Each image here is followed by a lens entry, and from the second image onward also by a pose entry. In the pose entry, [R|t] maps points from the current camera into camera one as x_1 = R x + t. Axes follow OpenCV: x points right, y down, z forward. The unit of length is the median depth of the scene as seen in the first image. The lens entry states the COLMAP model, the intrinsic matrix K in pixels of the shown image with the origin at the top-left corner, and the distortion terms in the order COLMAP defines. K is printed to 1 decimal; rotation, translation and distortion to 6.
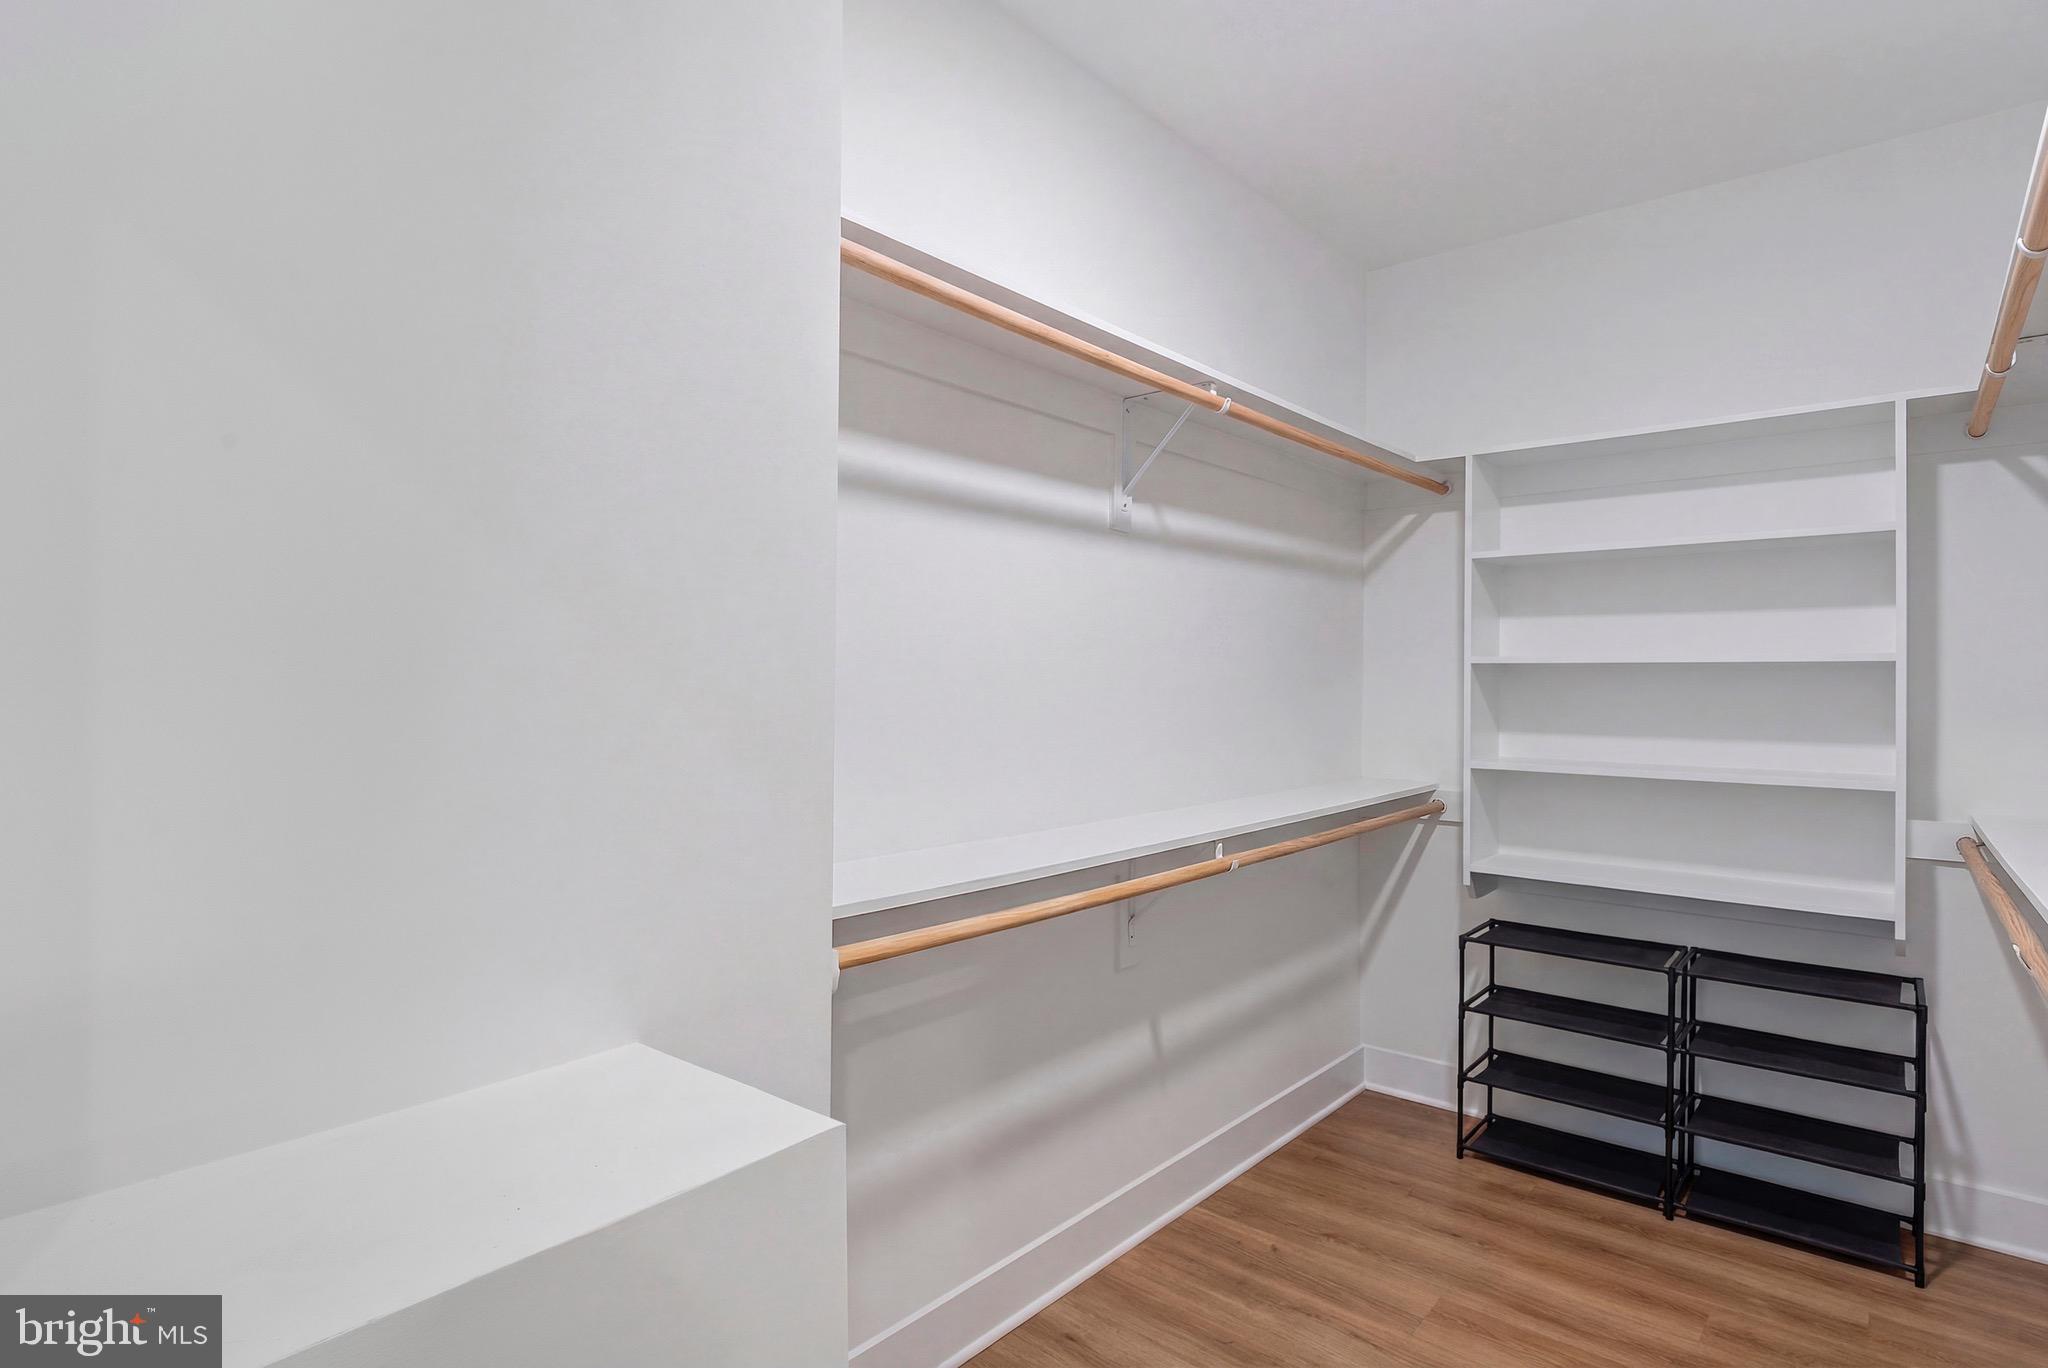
lens RADIAL K [[1073.7, 0, 1031.8], [0, 1073.7, 675.3], [0, 0, 1]] dist [-0.006504, 0.004449]
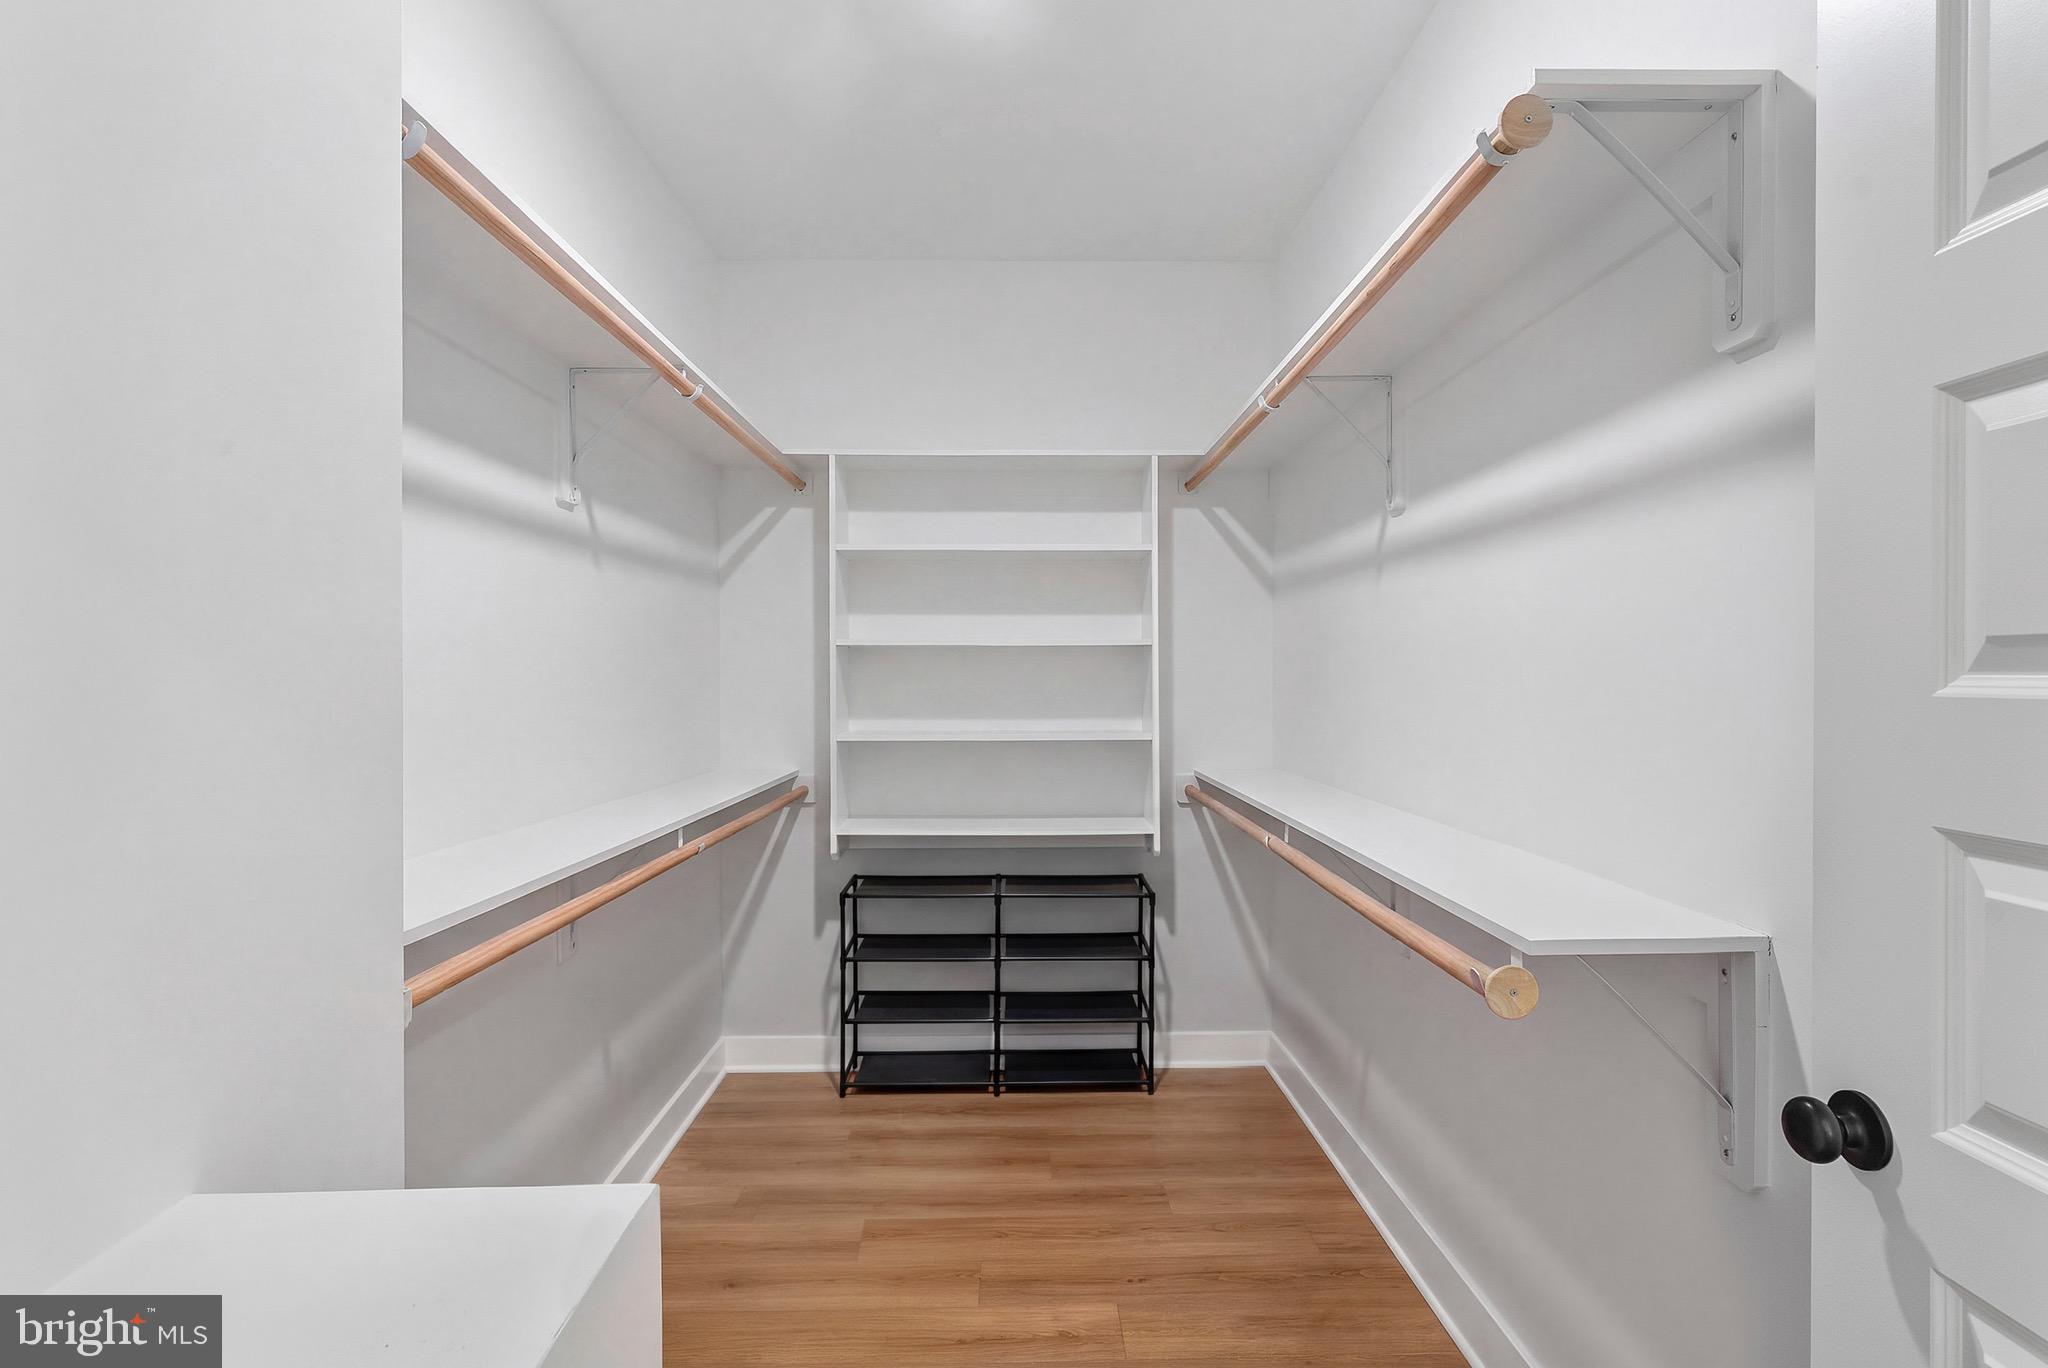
lens RADIAL K [[1073.7, 0, 1034.1], [0, 1073.7, 687.3], [0, 0, 1]] dist [-0.006504, 0.004449]
pose [[0.772998, -0.020718, 0.634070, -0.145231], [0.005418, 0.999646, 0.026058, 0.002735], [-0.634385, -0.016707, 0.772837, 0.020101]]
